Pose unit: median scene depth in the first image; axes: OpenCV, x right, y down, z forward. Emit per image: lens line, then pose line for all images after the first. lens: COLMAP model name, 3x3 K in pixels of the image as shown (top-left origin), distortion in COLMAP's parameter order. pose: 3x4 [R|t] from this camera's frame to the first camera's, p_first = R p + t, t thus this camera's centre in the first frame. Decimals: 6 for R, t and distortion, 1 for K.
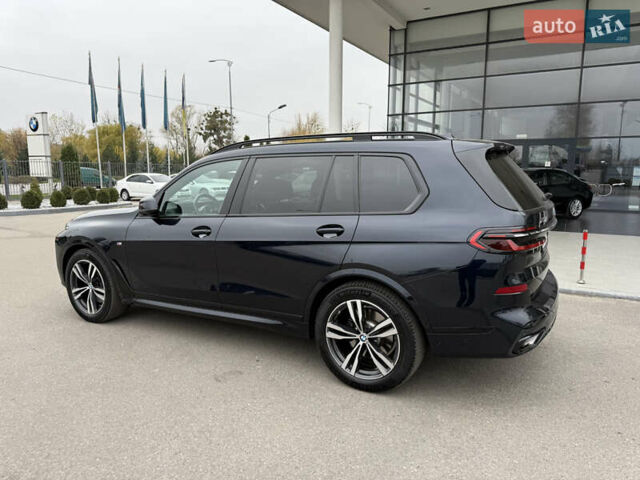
lens RADIAL K [[455.6, 0, 320.0], [0, 455.6, 237.3], [0, 0, 1]] dist [0.056563, -0.085838]
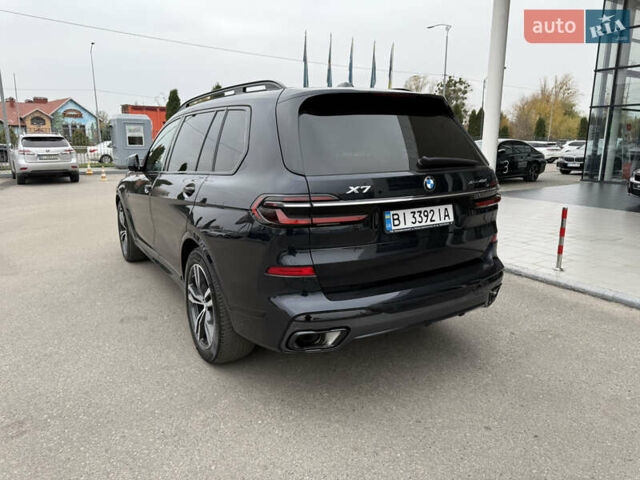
lens RADIAL K [[456.6, 0, 316.6], [0, 456.6, 238.5], [0, 0, 1]] dist [0.049372, -0.069650]
pose [[0.872864, 0.106538, -0.476191, 0.435581], [-0.077388, 0.993748, 0.080478, -0.006900], [0.481787, -0.033395, 0.875652, 0.165555]]
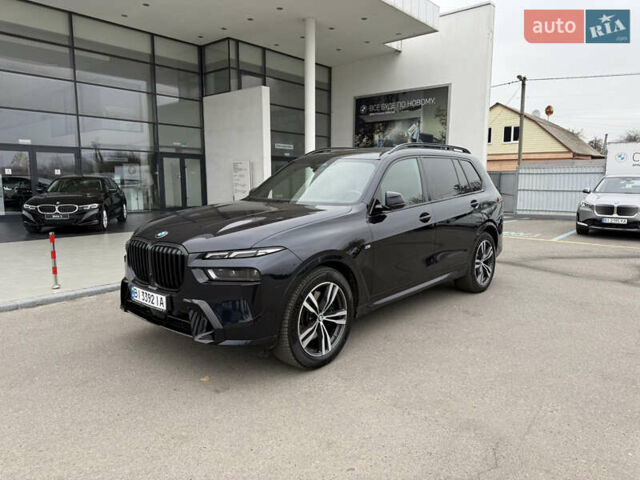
lens RADIAL K [[452.2, 0, 320.0], [0, 452.2, 240.0], [0, 0, 1]] dist [0.056045, -0.073600]
pose [[0.200663, -0.123498, 0.971845, -1.036413], [0.144371, 0.984919, 0.095350, -0.075356], [-0.968964, 0.121173, 0.215467, 0.719777]]
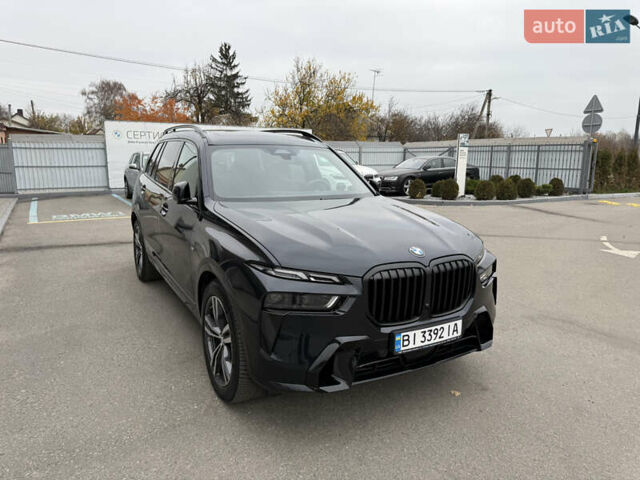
lens RADIAL K [[452.2, 0, 320.0], [0, 452.2, 240.0], [0, 0, 1]] dist [0.056045, -0.073600]
pose [[-0.864158, -0.095462, 0.494082, -0.618045], [0.072800, 0.947797, 0.310454, -0.223105], [-0.497926, 0.304250, -0.812097, 1.500714]]
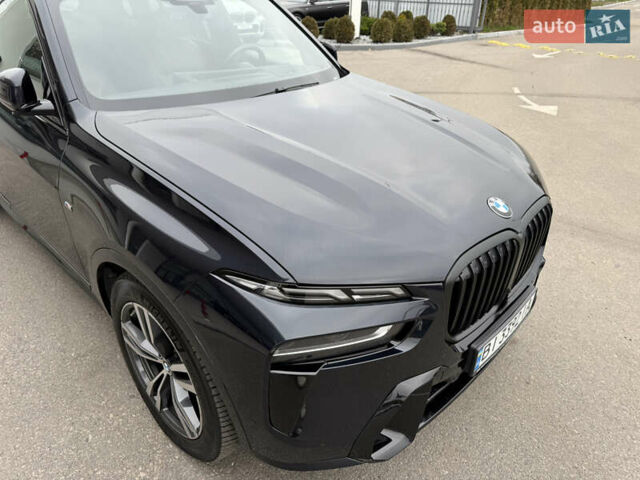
lens RADIAL K [[451.0, 0, 321.7], [0, 451.0, 238.7], [0, 0, 1]] dist [0.065192, -0.090881]
pose [[-0.971187, -0.132440, 0.198129, -0.421847], [0.018125, 0.787907, 0.615527, -0.219510], [-0.237627, 0.601383, -0.762805, 1.322653]]
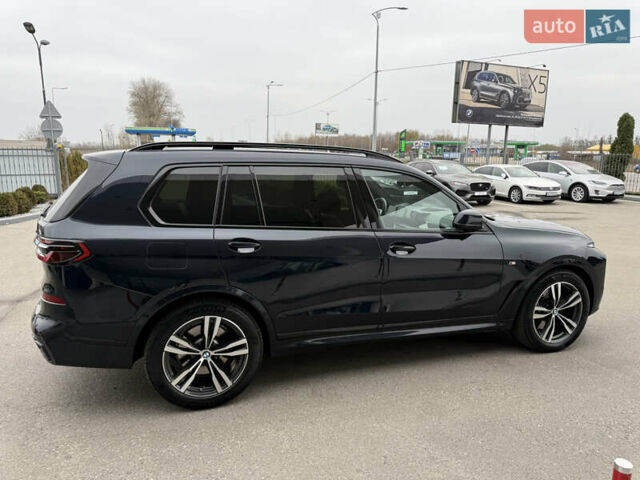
lens RADIAL K [[455.6, 0, 320.0], [0, 455.6, 237.3], [0, 0, 1]] dist [0.056563, -0.085838]
pose [[-0.652897, 0.128549, -0.746459, 0.541822], [-0.119756, 0.955579, 0.269307, -0.230439], [0.747920, 0.265223, -0.608500, 1.297871]]
